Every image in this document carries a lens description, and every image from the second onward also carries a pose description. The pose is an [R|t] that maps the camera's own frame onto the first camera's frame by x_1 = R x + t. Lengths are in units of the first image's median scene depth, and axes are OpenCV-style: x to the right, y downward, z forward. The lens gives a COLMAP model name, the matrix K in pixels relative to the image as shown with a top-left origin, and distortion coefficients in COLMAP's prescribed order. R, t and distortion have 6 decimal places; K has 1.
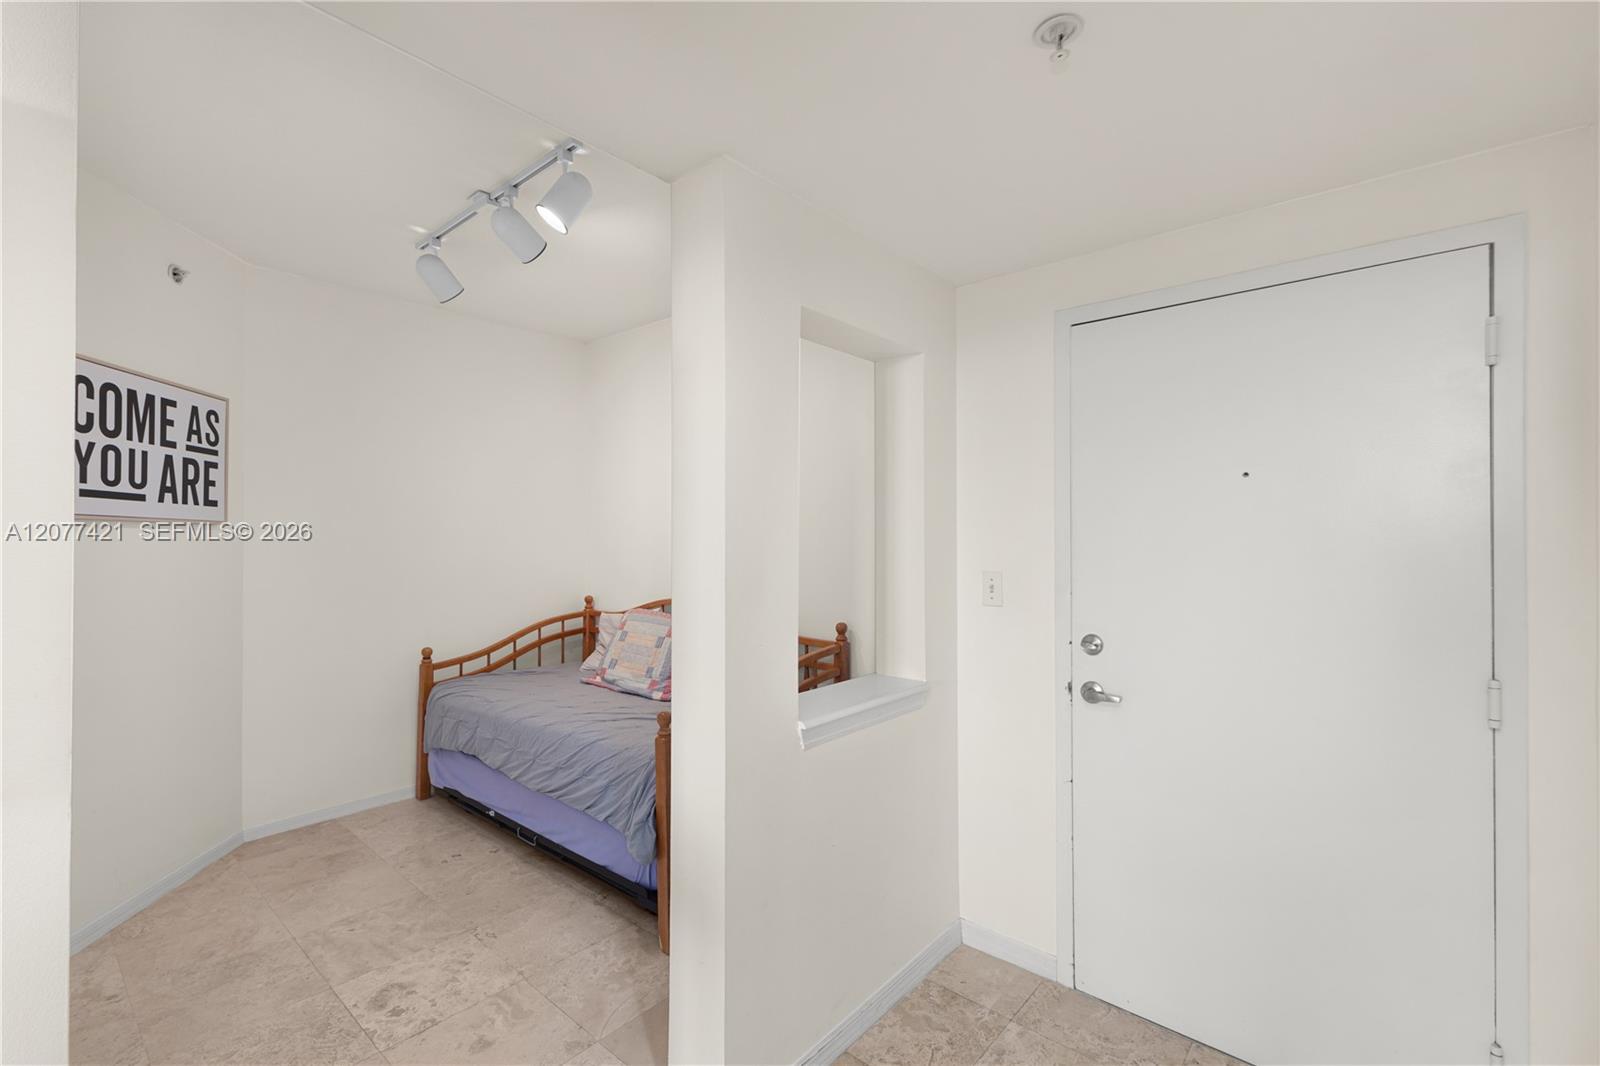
lens RADIAL K [[692.0, 0, 802.8], [0, 692.0, 533.3], [0, 0, 1]] dist [0.002156, -0.000548]
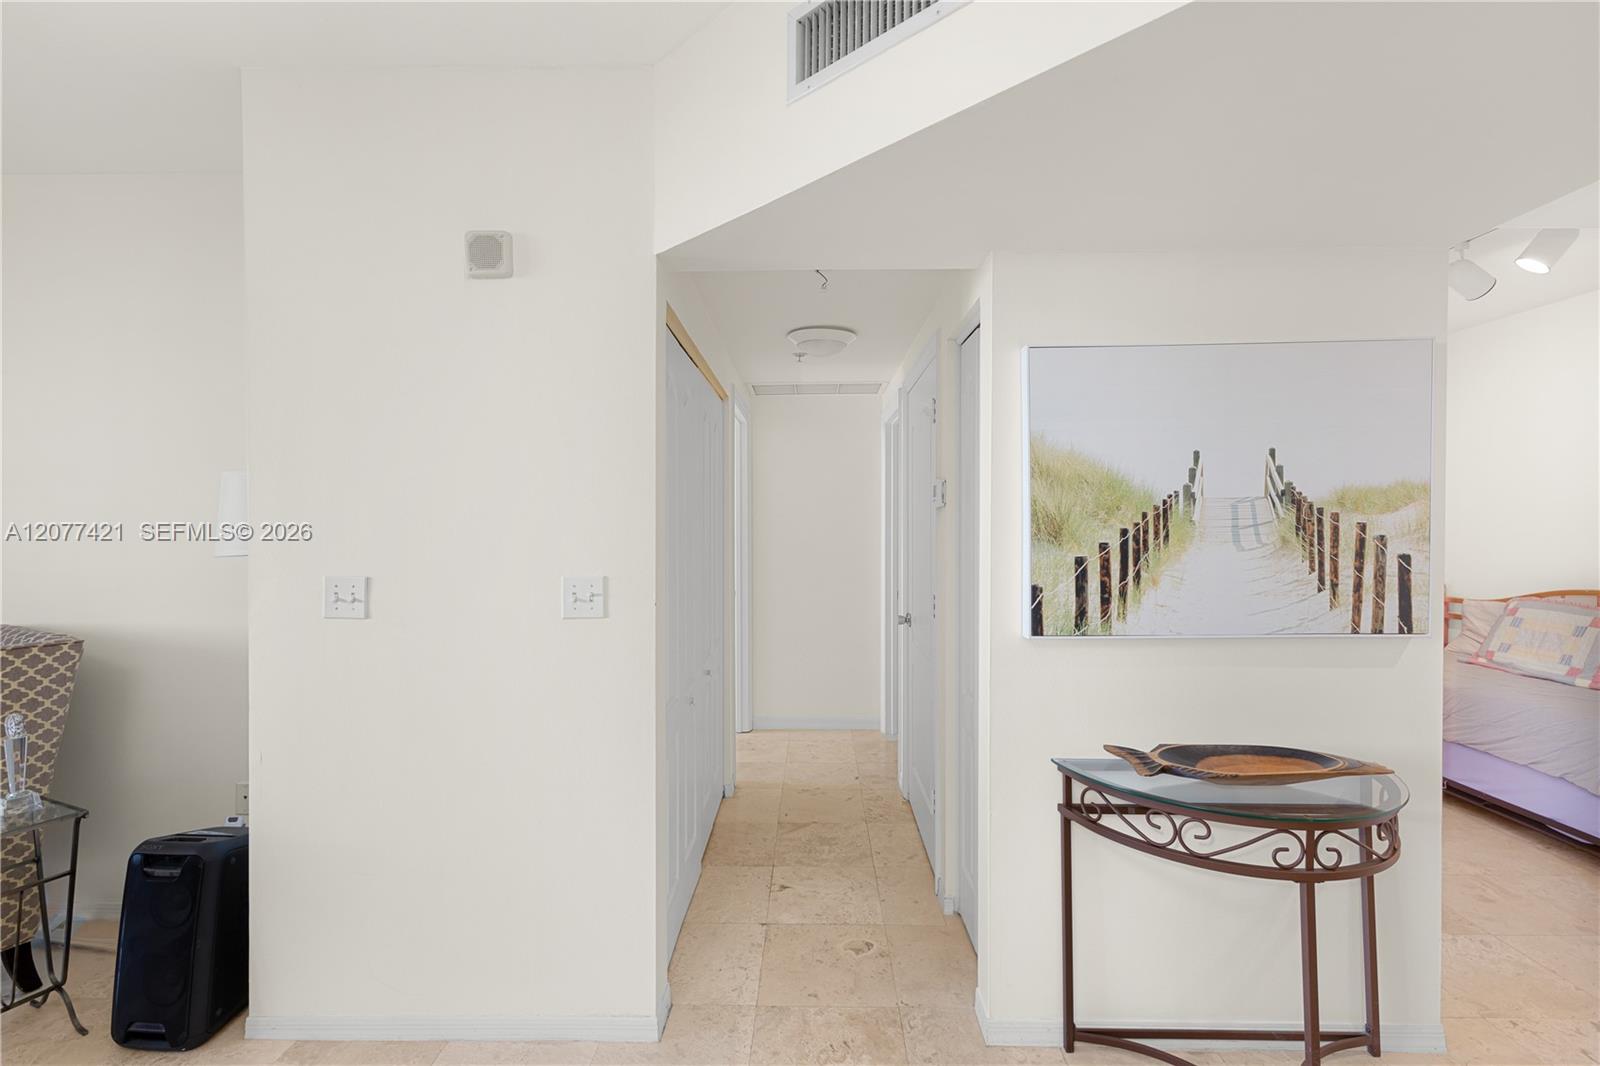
lens RADIAL K [[692.0, 0, 799.2], [0, 692.0, 538.8], [0, 0, 1]] dist [0.002156, -0.000548]
pose [[0.636068, 0.010851, -0.771557, -0.153551], [0.009234, 0.999722, 0.021673, -0.007647], [0.771578, -0.020910, 0.635791, -0.499301]]
